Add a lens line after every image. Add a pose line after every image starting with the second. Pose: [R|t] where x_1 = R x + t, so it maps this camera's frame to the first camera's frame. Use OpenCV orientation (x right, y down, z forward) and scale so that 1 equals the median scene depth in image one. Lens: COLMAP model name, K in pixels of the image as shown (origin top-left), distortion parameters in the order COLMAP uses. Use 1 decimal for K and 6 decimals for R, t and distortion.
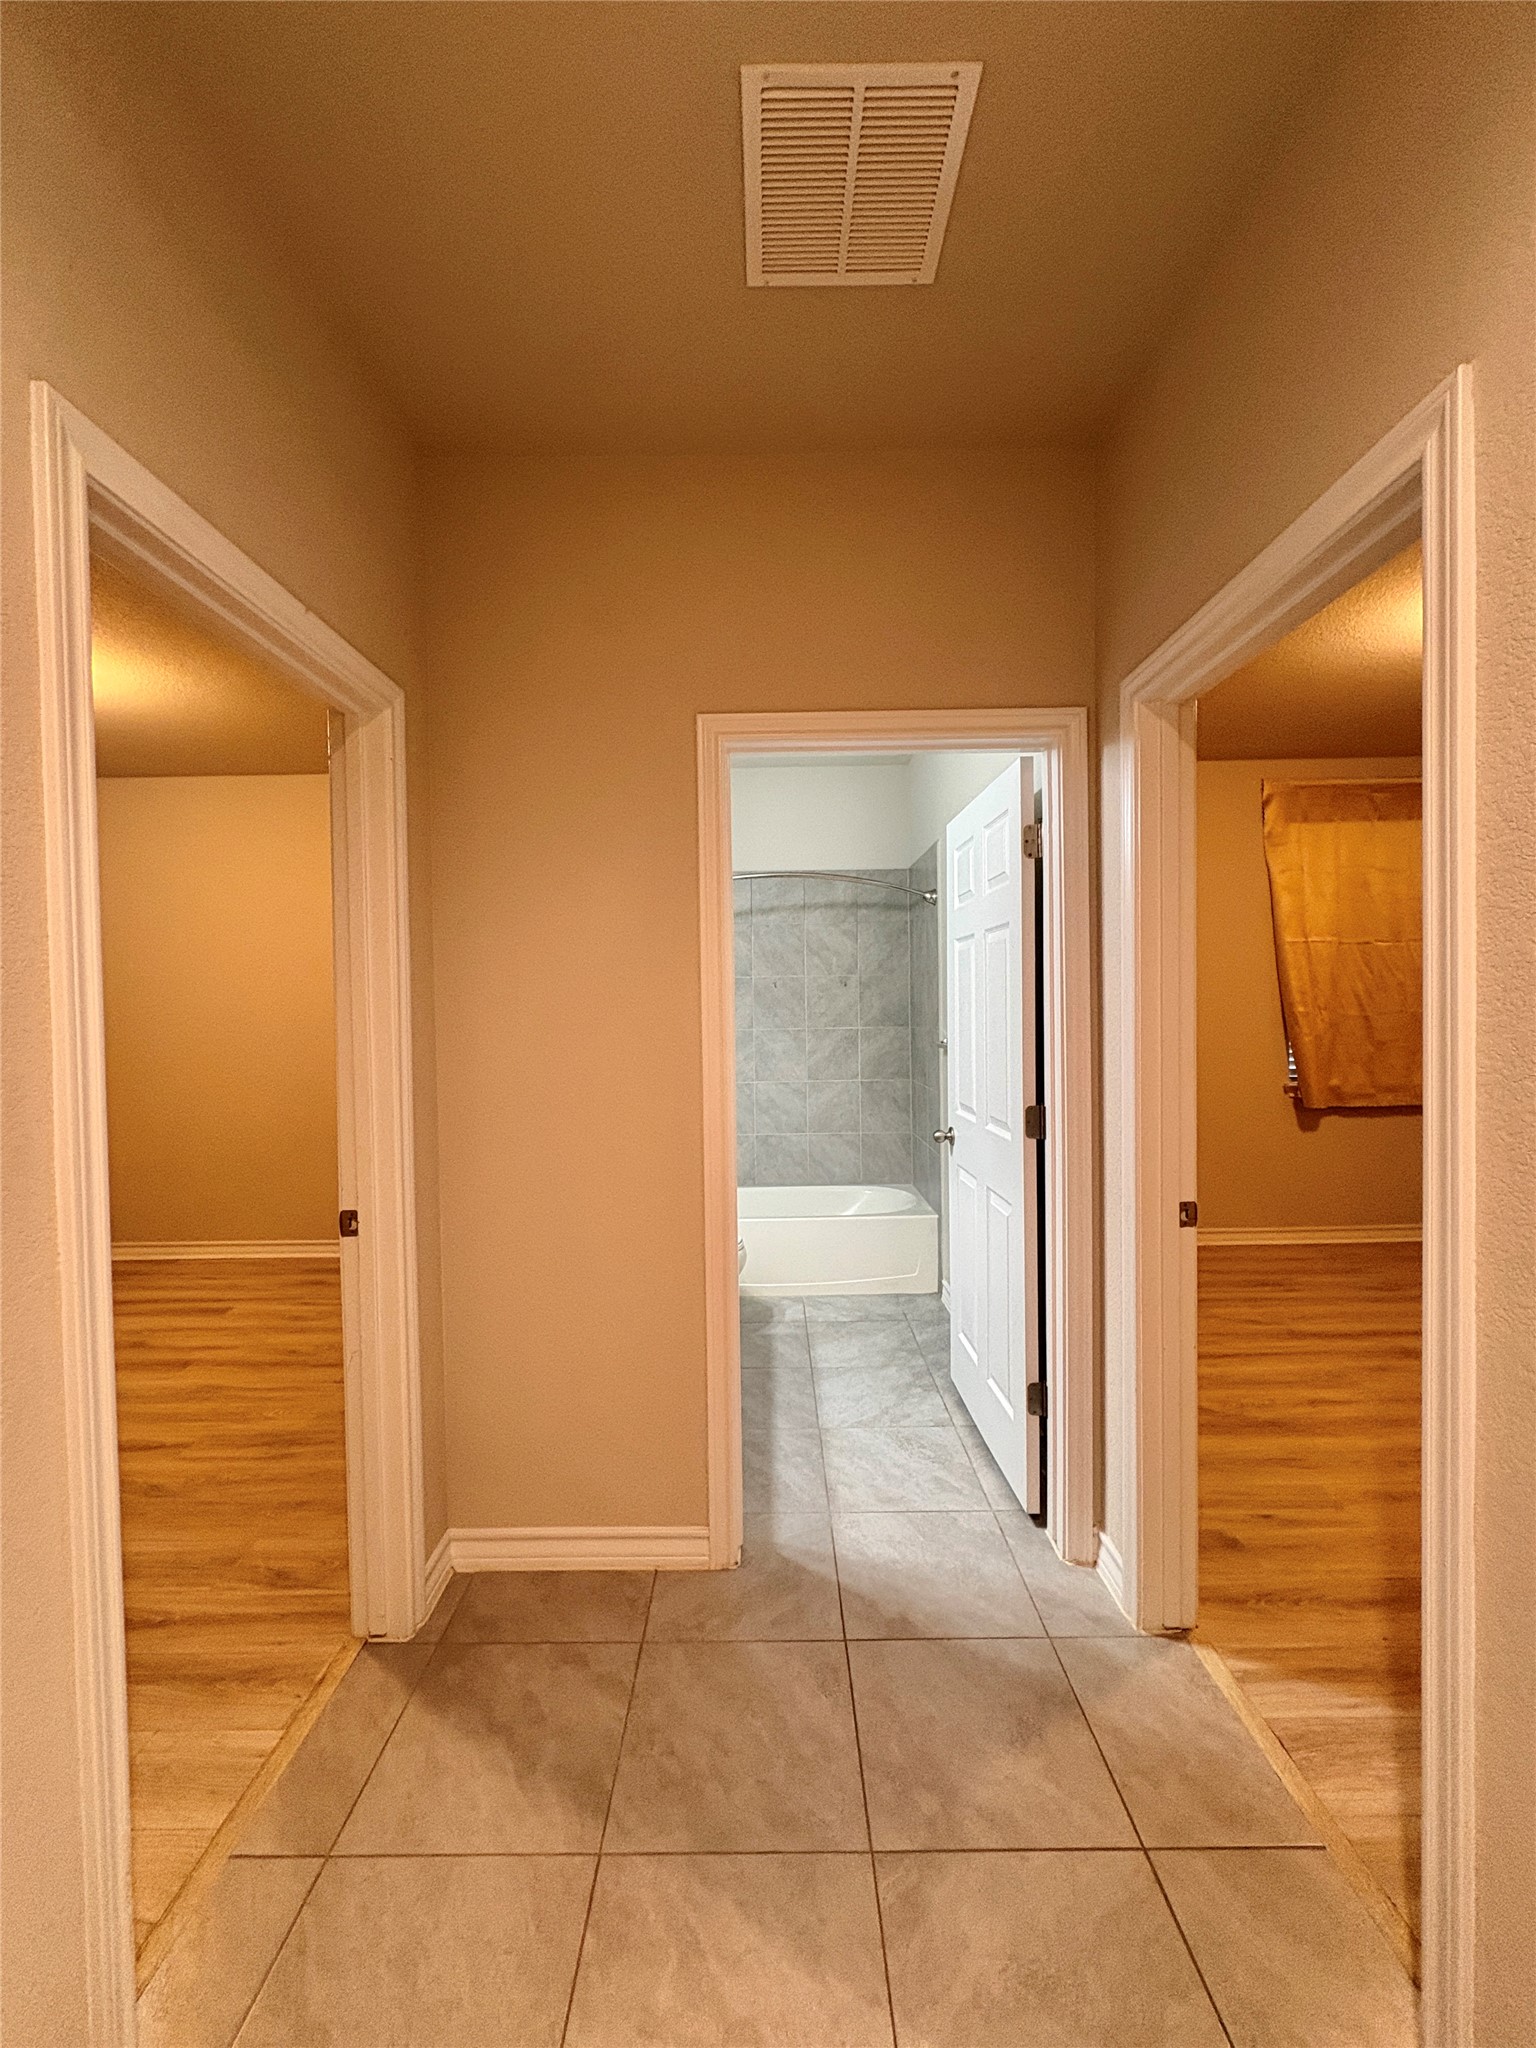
lens RADIAL K [[809.1, 0, 768.0], [0, 809.1, 1024.0], [0, 0, 1]] dist [0.000850, 0.000591]
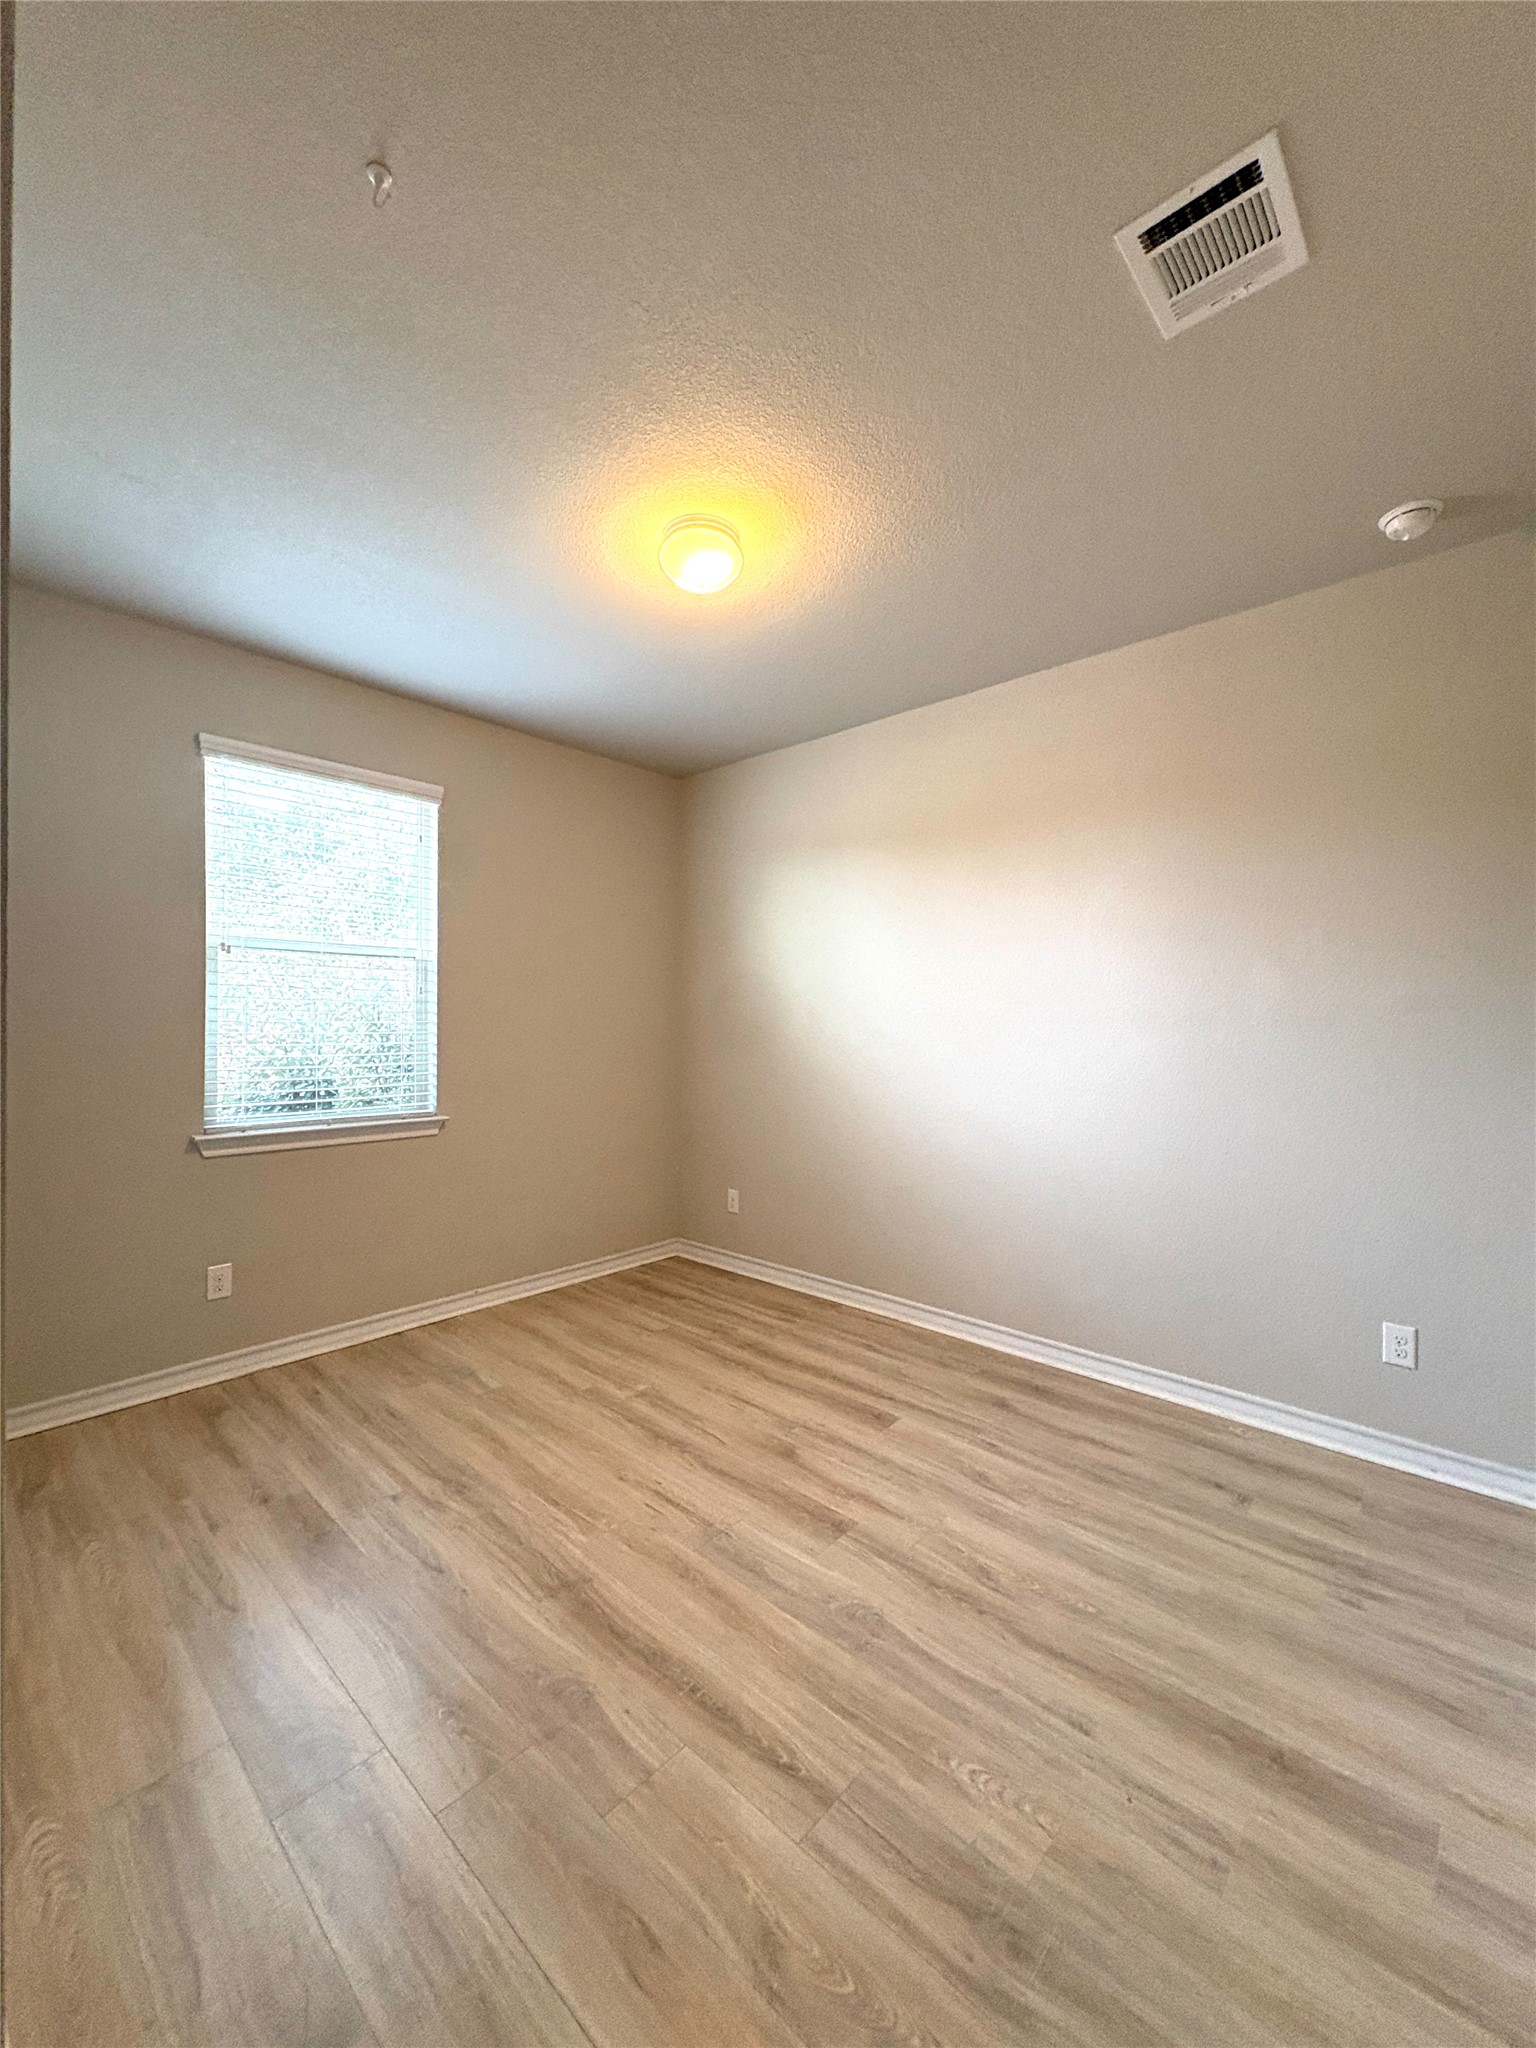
lens RADIAL K [[809.1, 0, 768.0], [0, 809.1, 1024.0], [0, 0, 1]] dist [0.000850, 0.000591]
pose [[0.741674, 0.019116, -0.670488, -0.304822], [-0.028910, 0.999576, -0.003481, 0.010094], [0.670137, 0.021965, 0.741912, 0.431443]]
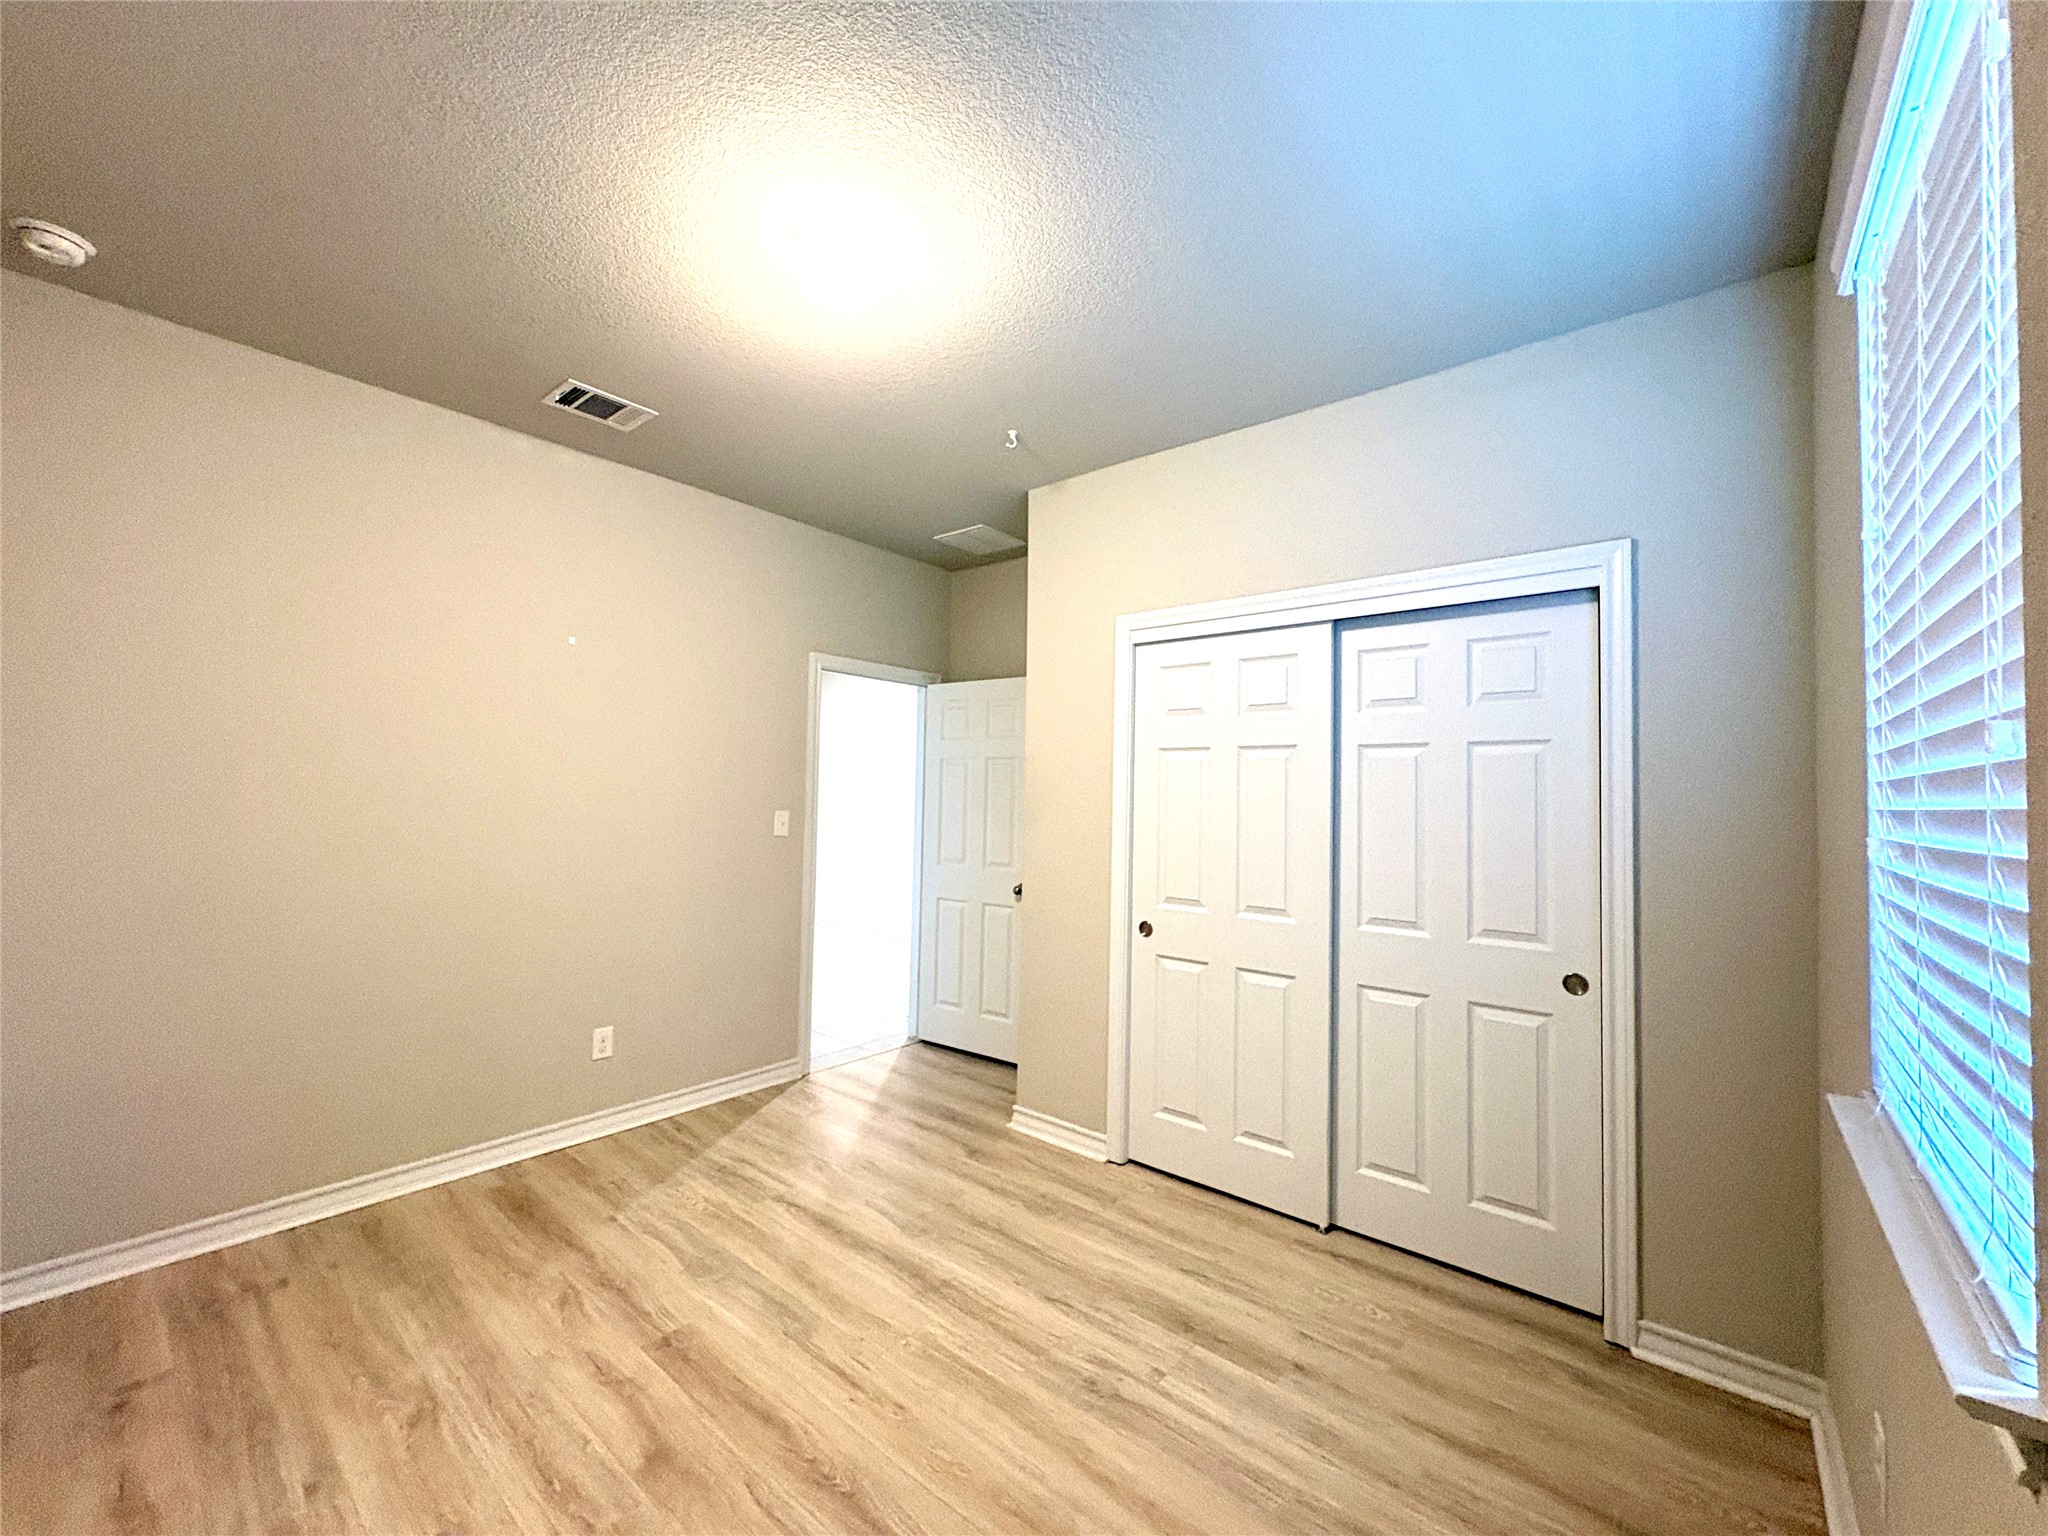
lens RADIAL K [[809.1, 0, 1020.0], [0, 809.1, 772.5], [0, 0, 1]] dist [0.000850, 0.000591]
pose [[-0.766674, 0.020646, 0.641704, -1.266205], [0.003747, 0.999610, -0.027684, -0.007460], [-0.642025, -0.018820, -0.766453, 1.236397]]
